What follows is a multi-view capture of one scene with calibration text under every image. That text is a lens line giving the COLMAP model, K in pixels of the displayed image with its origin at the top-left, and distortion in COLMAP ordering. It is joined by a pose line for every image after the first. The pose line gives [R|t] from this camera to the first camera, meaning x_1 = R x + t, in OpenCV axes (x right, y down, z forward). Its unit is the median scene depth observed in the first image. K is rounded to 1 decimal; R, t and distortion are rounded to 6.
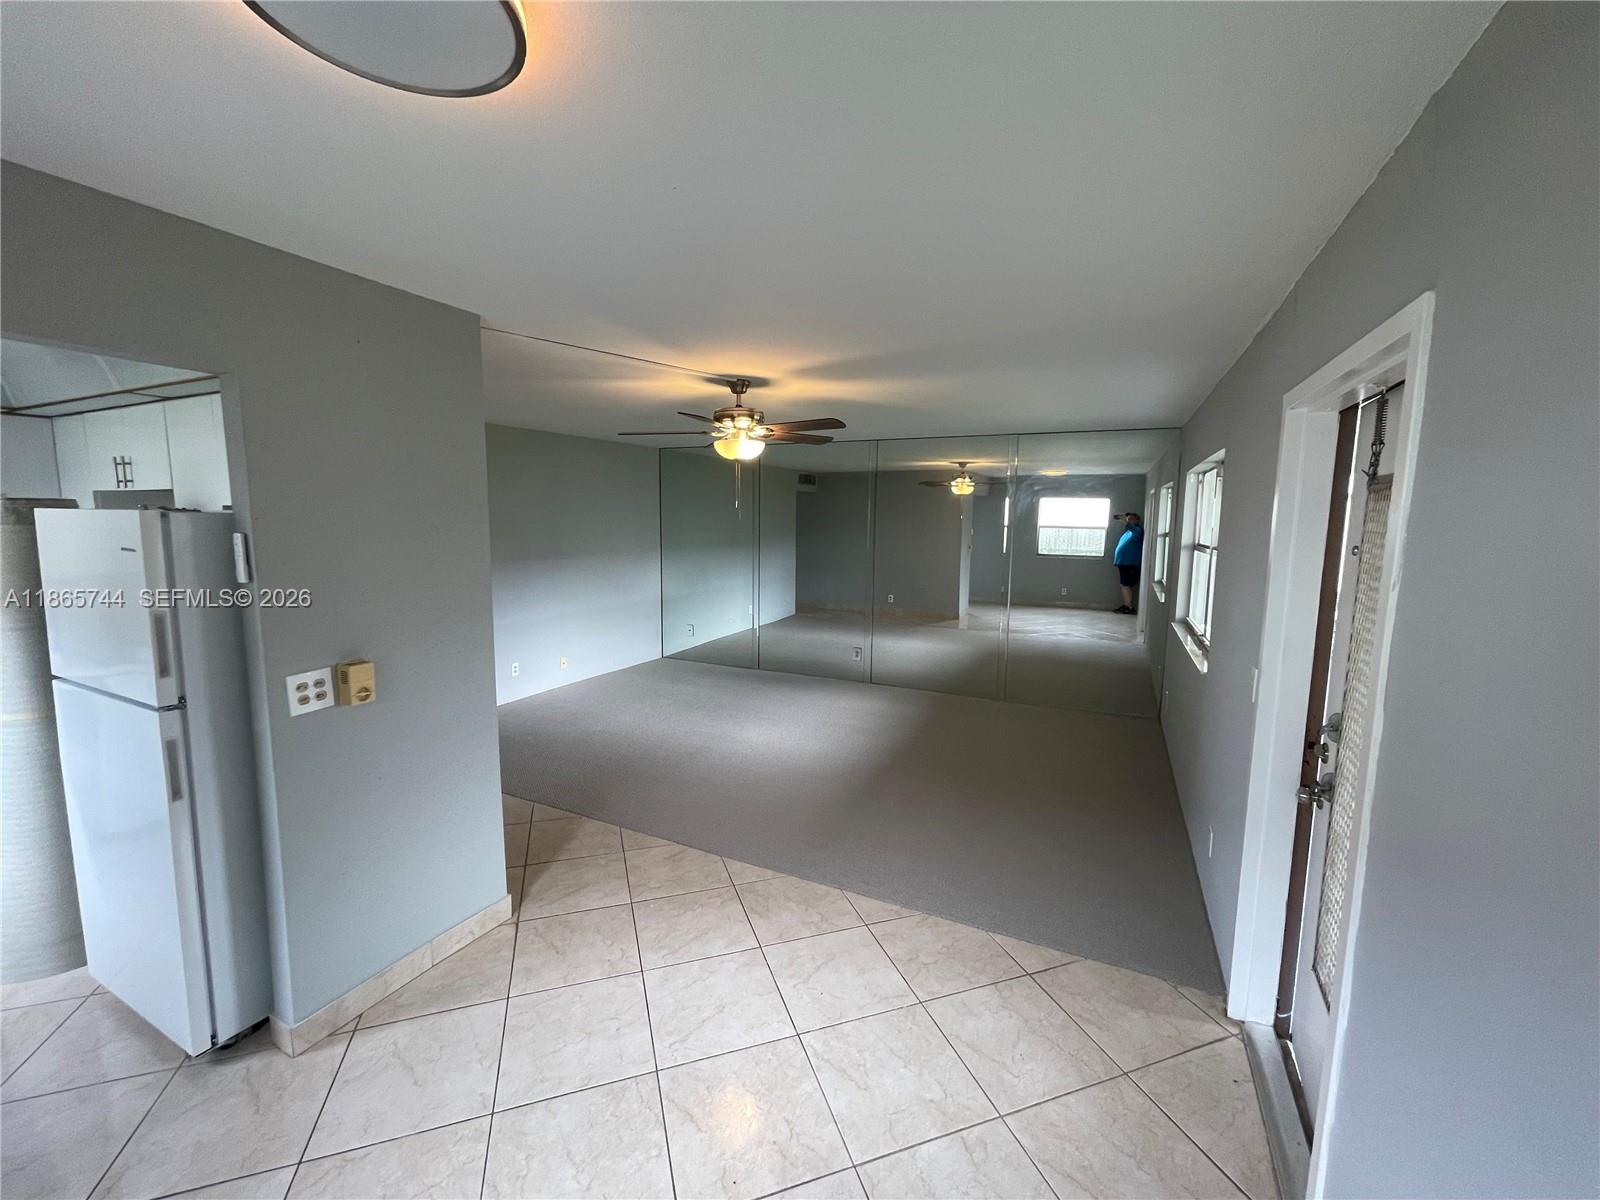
lens RADIAL K [[642.7, 0, 800.0], [0, 642.7, 600.0], [0, 0, 1]] dist [0.000232, 0.000082]
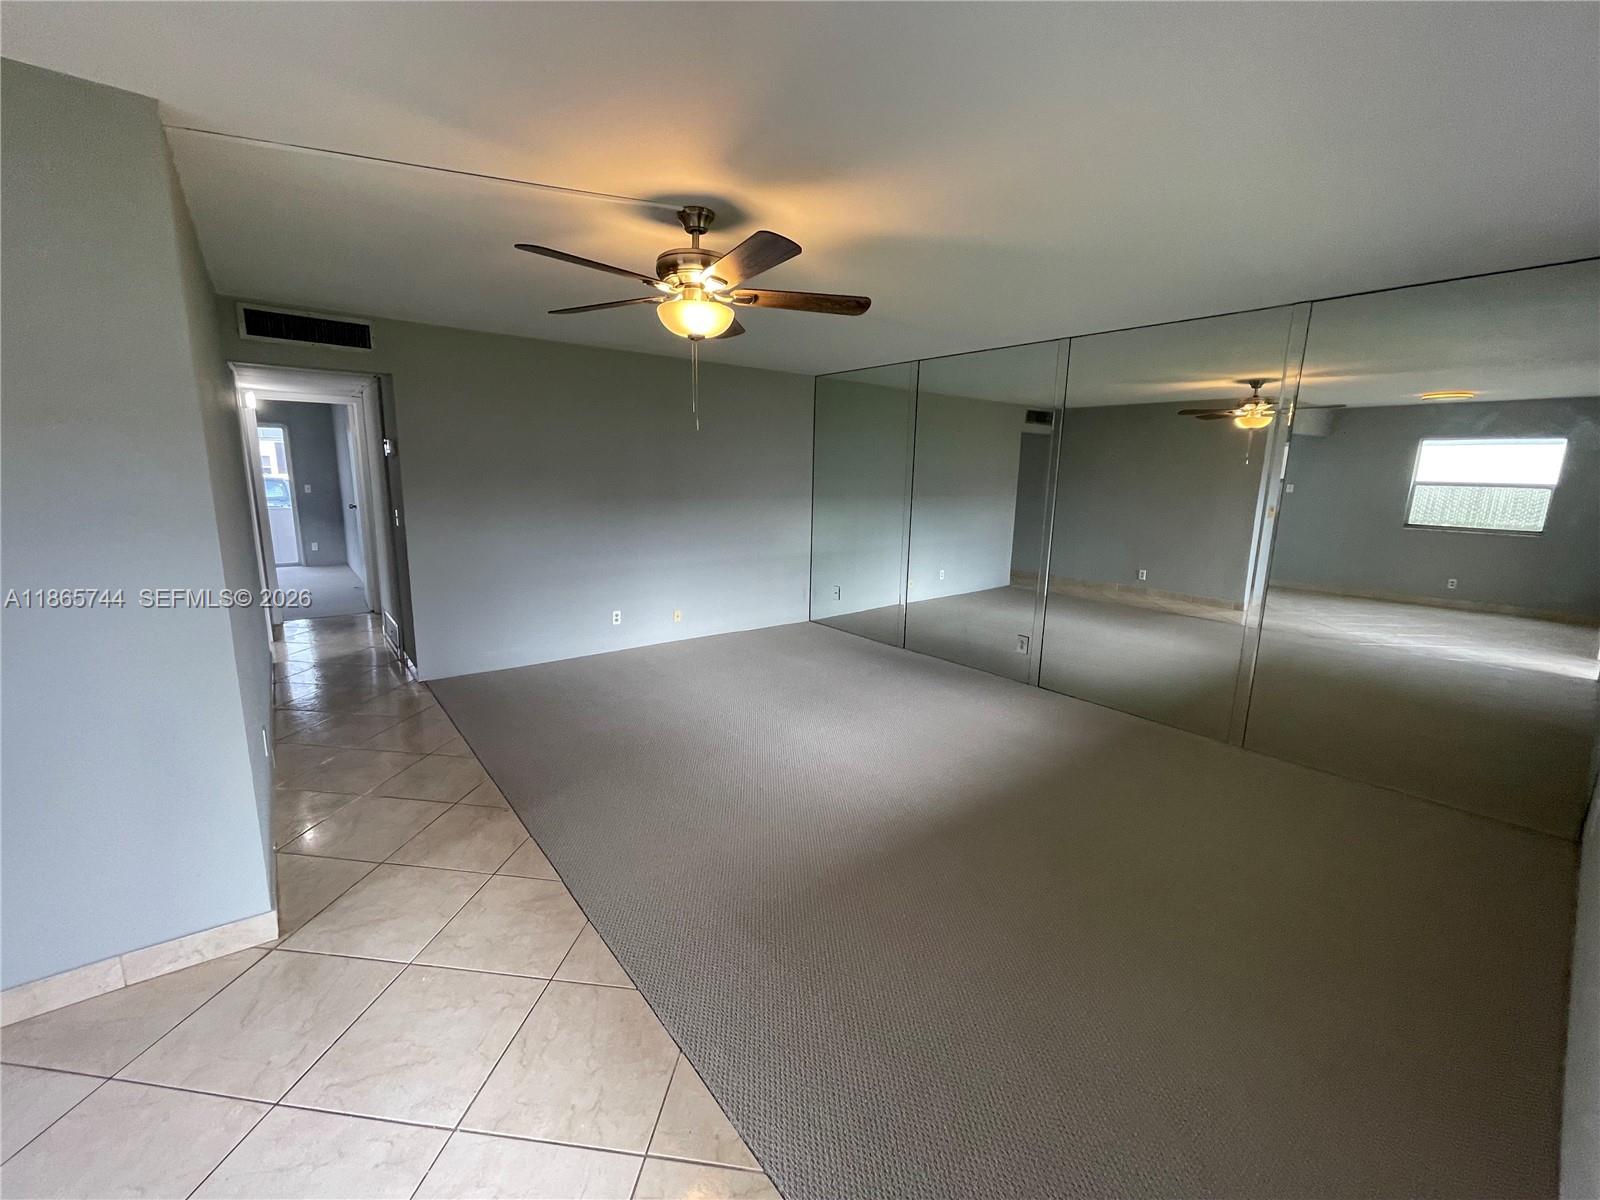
lens RADIAL K [[657.8, 0, 820.7], [0, 657.8, 573.6], [0, 0, 1]] dist [0.000794, 0.000188]
pose [[0.910068, 0.071027, -0.408328, 0.156312], [-0.065762, 0.997472, 0.026937, 0.000800], [0.409209, 0.002338, 0.912438, 0.207807]]
